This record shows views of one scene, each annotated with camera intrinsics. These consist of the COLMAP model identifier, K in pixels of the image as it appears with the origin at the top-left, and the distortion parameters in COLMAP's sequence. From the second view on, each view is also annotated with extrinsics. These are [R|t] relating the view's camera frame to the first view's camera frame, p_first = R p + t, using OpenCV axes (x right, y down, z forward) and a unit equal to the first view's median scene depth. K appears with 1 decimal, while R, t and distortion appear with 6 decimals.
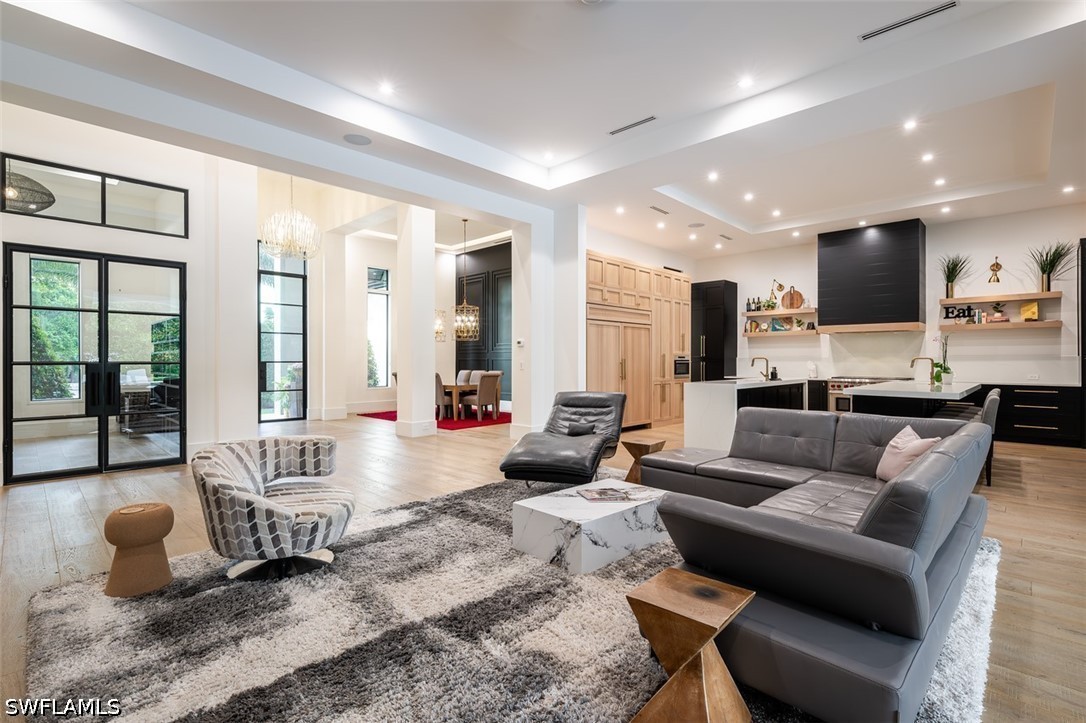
lens RADIAL K [[505.6, 0, 542.0], [0, 505.6, 357.8], [0, 0, 1]] dist [0.001809, -0.000728]
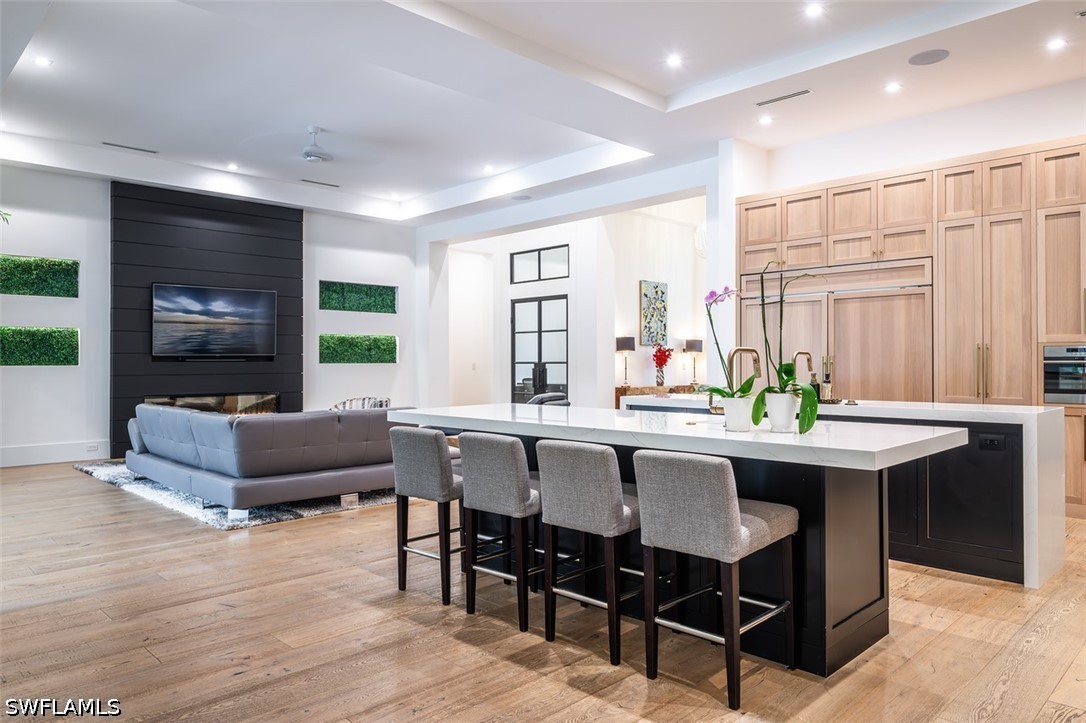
lens RADIAL K [[722.6, 0, 541.2], [0, 722.6, 351.8], [0, 0, 1]] dist [0.000388, -0.000274]
pose [[-0.026148, -0.014921, -0.999547, 0.971320], [0.007504, 0.999857, -0.015122, 0.006665], [0.999630, -0.007896, -0.026033, 0.685761]]
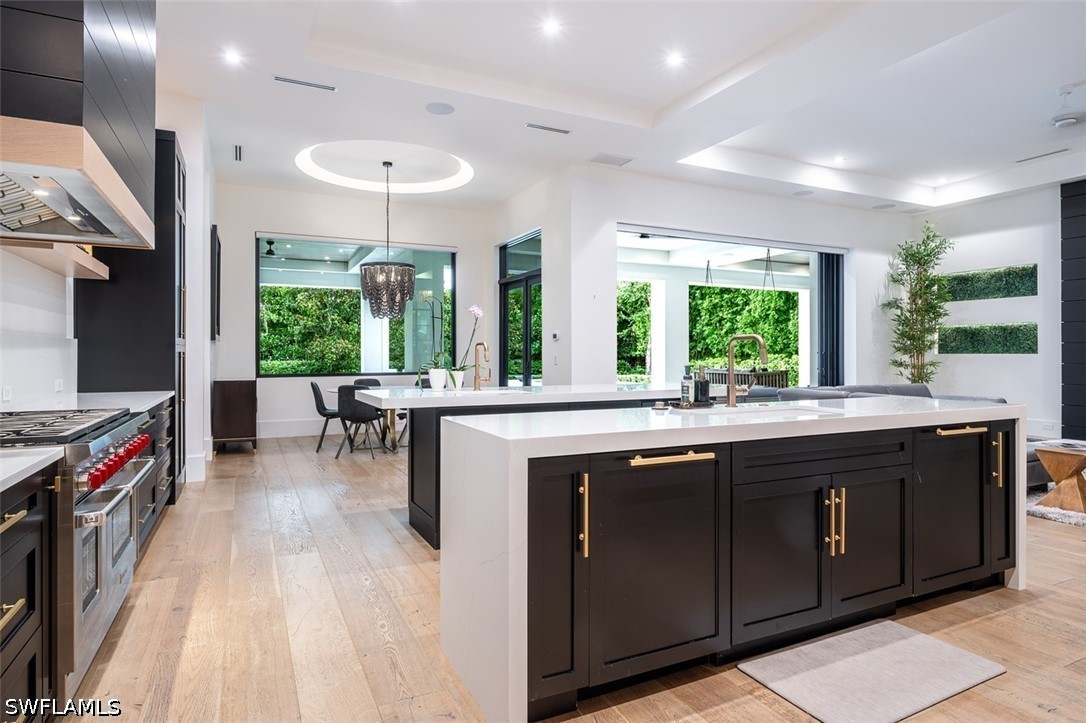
lens RADIAL K [[604.5, 0, 537.5], [0, 604.5, 347.4], [0, 0, 1]] dist [-0.001700, -0.002203]
pose [[-0.939283, 0.001841, 0.343138, 0.373667], [-0.003036, 0.999902, -0.013675, 0.011048], [-0.343129, -0.013886, -0.939186, 1.234080]]
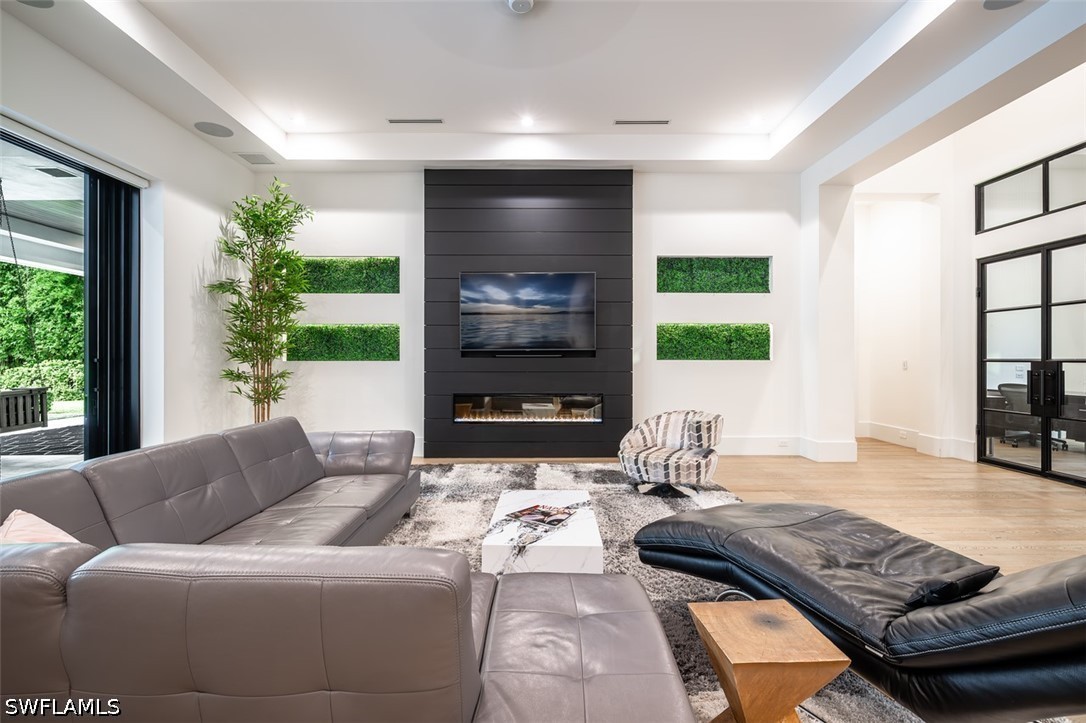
lens RADIAL K [[485.3, 0, 540.3], [0, 485.3, 359.5], [0, 0, 1]] dist [-0.000002, 0.000611]
pose [[-0.713363, 0.000990, -0.700794, 0.279277], [0.002401, 0.999997, -0.001031, 0.004528], [0.700791, -0.002418, -0.713363, 0.633396]]
